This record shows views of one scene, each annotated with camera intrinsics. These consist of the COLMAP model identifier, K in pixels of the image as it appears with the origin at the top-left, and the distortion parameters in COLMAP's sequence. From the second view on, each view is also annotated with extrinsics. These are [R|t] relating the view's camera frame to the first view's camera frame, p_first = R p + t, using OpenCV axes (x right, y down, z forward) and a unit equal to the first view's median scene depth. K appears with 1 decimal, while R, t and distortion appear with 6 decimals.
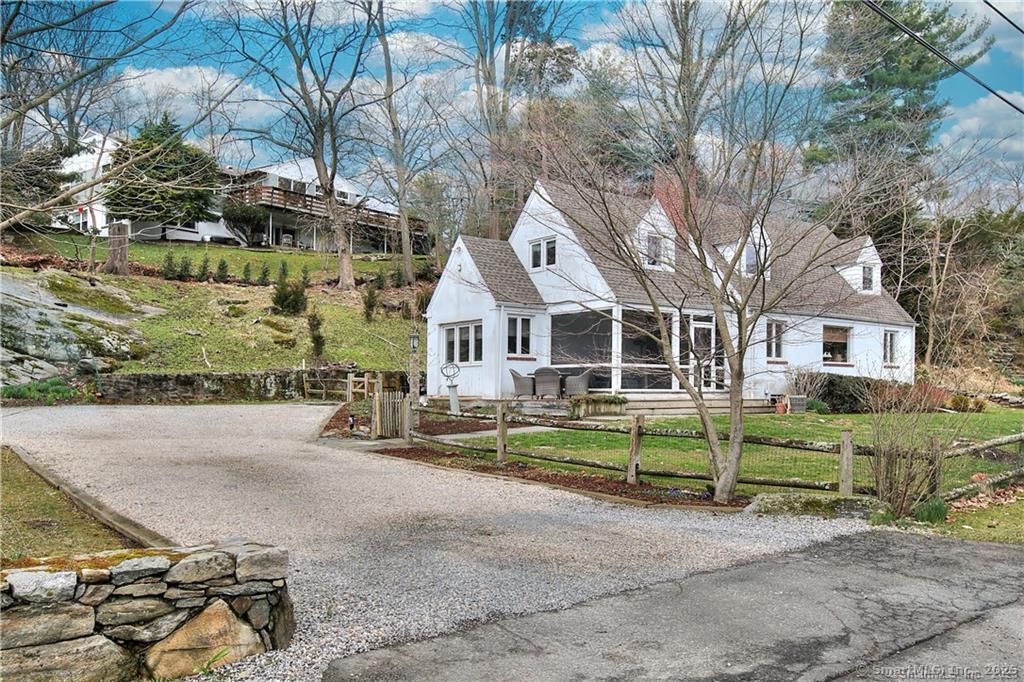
lens RADIAL K [[797.5, 0, 512.0], [0, 797.5, 341.0], [0, 0, 1]] dist [0.003642, 0.000596]
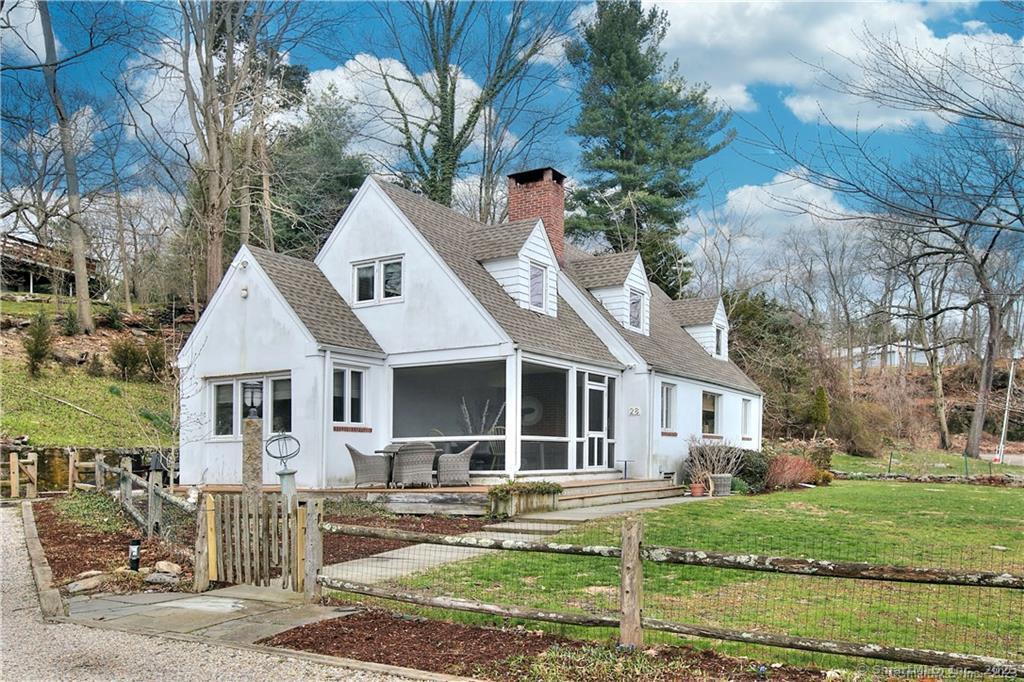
lens RADIAL K [[735.7, 0, 513.1], [0, 735.7, 430.2], [0, 0, 1]] dist [0.020985, 0.002524]
pose [[0.898250, 0.001267, 0.439482, -0.142934], [-0.009422, 0.999822, 0.016375, 0.011331], [-0.439383, -0.018850, 0.898102, 0.363738]]
